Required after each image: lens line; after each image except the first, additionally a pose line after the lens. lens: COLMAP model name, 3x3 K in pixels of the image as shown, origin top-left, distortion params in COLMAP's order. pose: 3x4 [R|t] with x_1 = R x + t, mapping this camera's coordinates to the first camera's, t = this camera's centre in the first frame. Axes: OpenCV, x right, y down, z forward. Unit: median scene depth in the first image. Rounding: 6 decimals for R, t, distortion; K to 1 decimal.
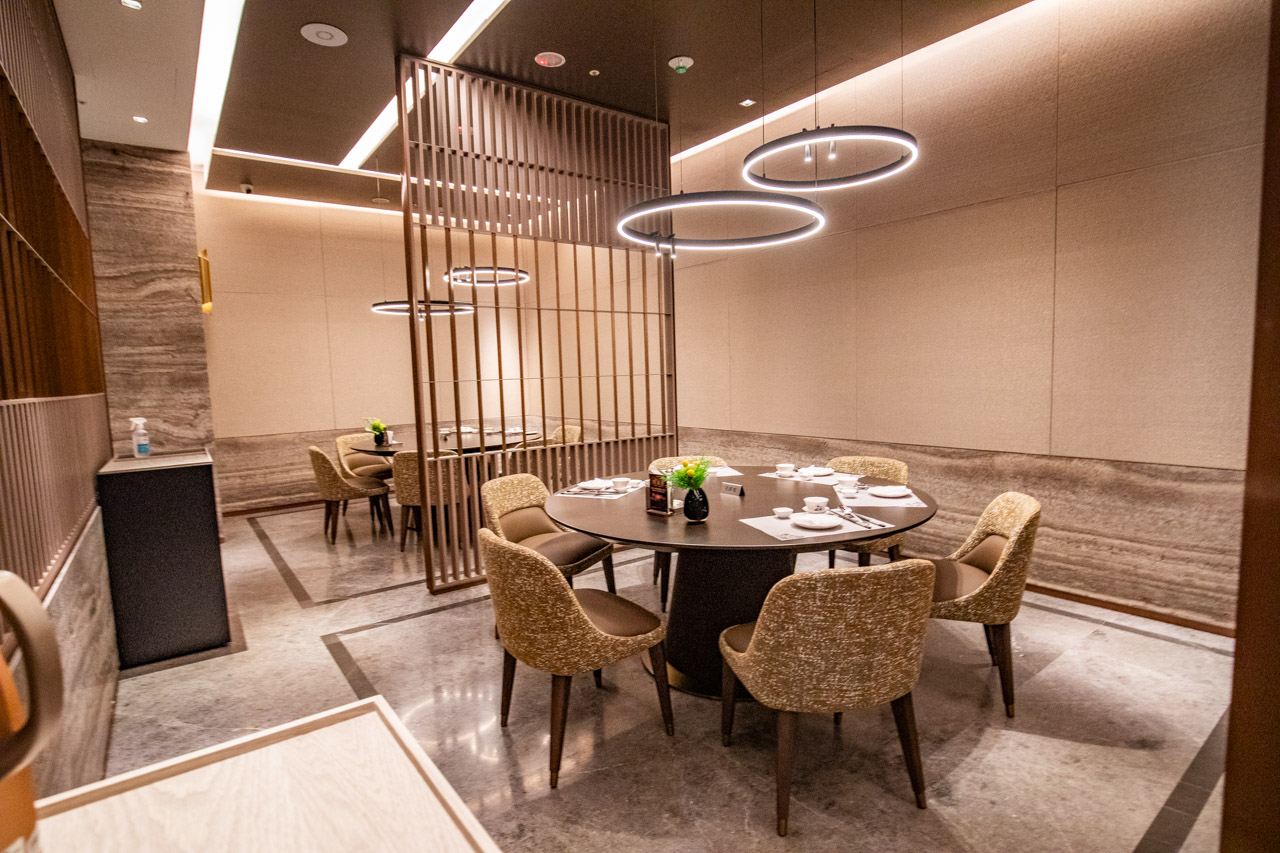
lens RADIAL K [[630.3, 0, 636.7], [0, 630.3, 425.4], [0, 0, 1]] dist [-0.005702, -0.000753]
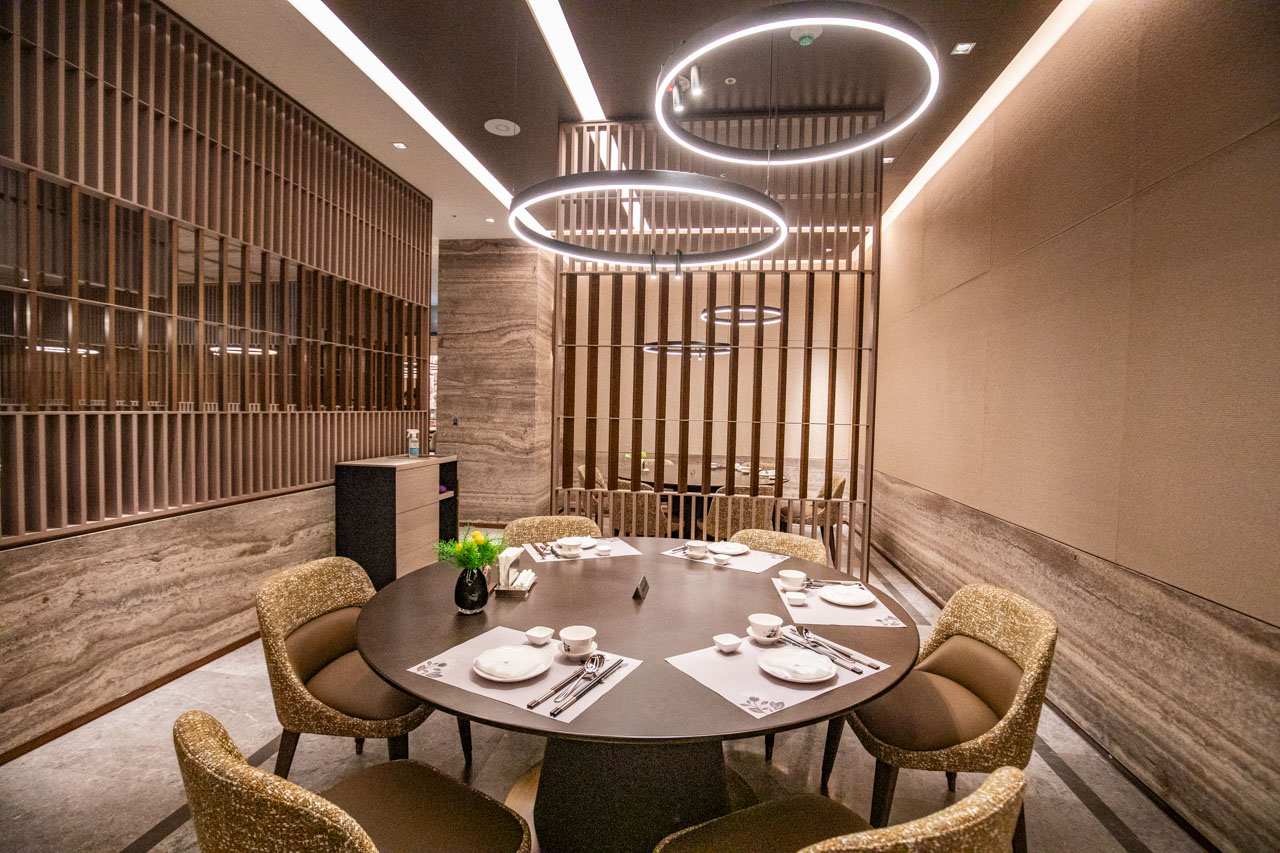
lens RADIAL K [[582.1, 0, 643.5], [0, 582.1, 418.4], [0, 0, 1]] dist [-0.005499, -0.000450]
pose [[0.723270, 0.060311, -0.687927, 0.346072], [-0.105526, 0.994132, -0.023792, -0.042465], [0.682455, 0.089802, 0.725390, 0.286300]]
